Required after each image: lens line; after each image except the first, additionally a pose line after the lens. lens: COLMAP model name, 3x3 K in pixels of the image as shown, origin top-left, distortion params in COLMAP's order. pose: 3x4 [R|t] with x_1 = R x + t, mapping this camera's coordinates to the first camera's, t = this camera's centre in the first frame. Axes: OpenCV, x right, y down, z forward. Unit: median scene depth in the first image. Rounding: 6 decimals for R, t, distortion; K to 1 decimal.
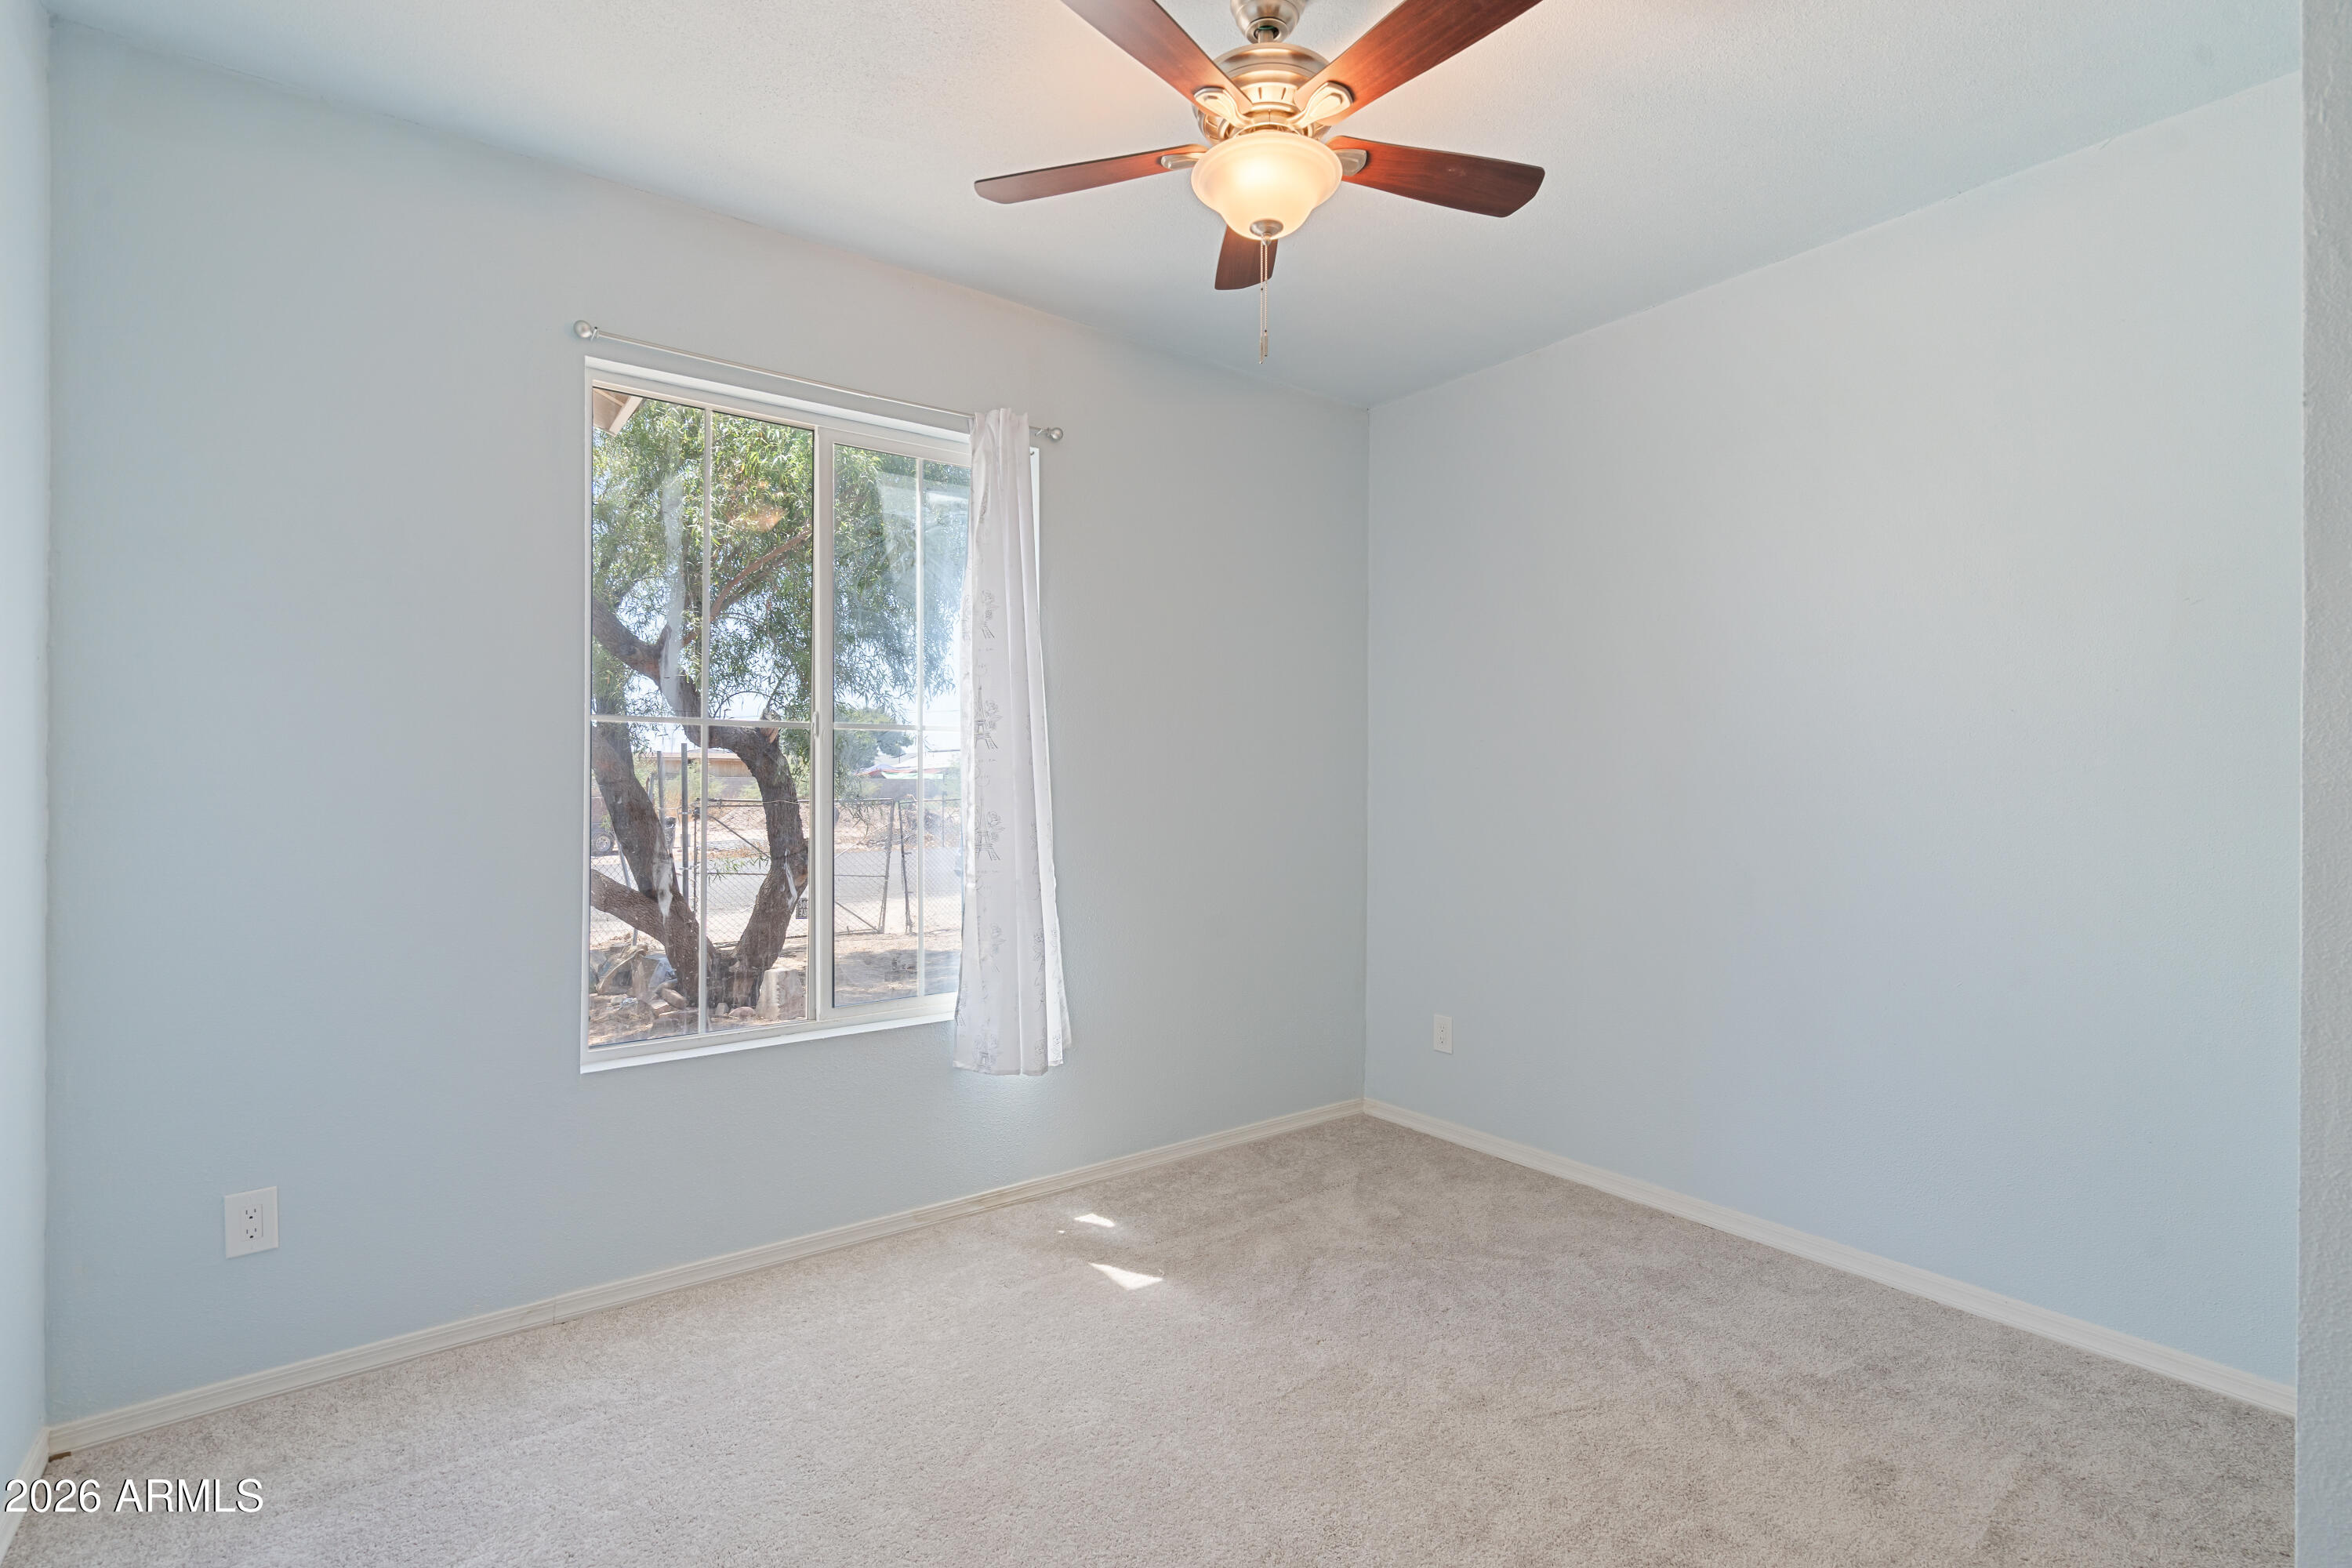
lens RADIAL K [[1071.3, 0, 1171.6], [0, 1071.3, 789.7], [0, 0, 1]] dist [-0.001949, 0.001015]
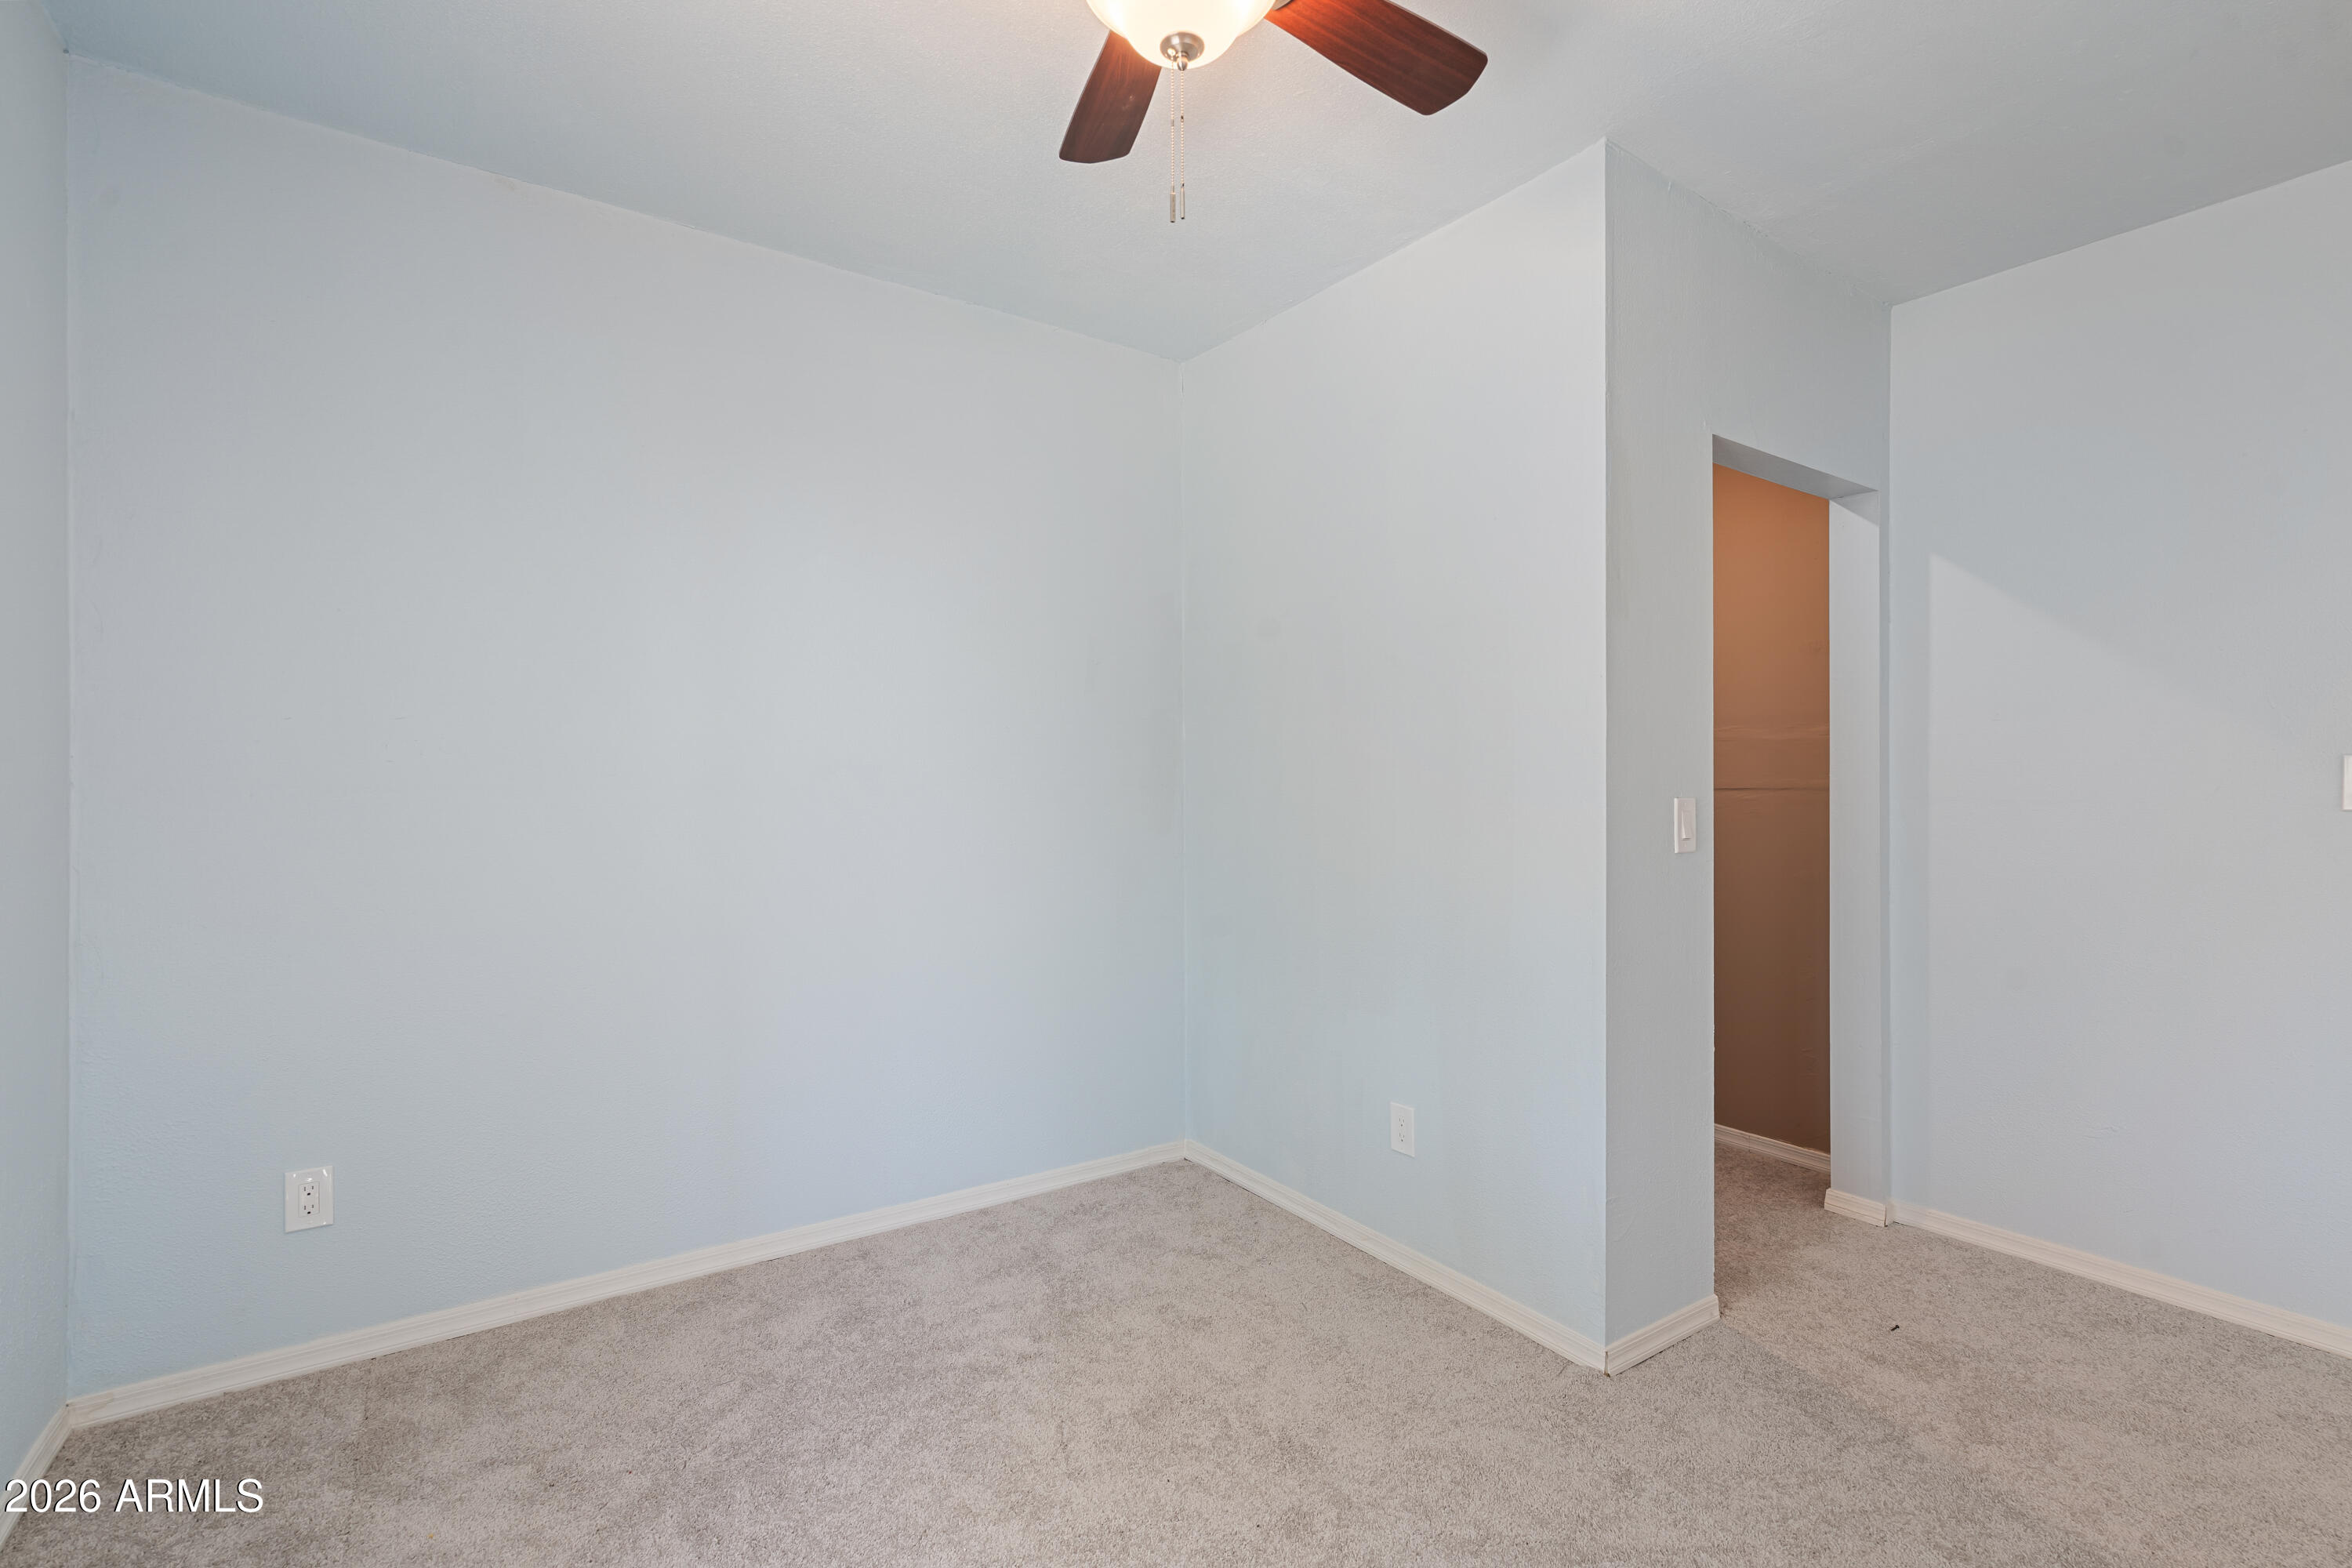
lens RADIAL K [[1071.3, 0, 1171.6], [0, 1071.3, 789.7], [0, 0, 1]] dist [-0.001949, 0.001015]
pose [[0.037102, -0.008740, 0.999273, -0.418644], [0.002842, 0.999959, 0.008641, -0.008841], [-0.999307, 0.002519, 0.037125, 0.622177]]
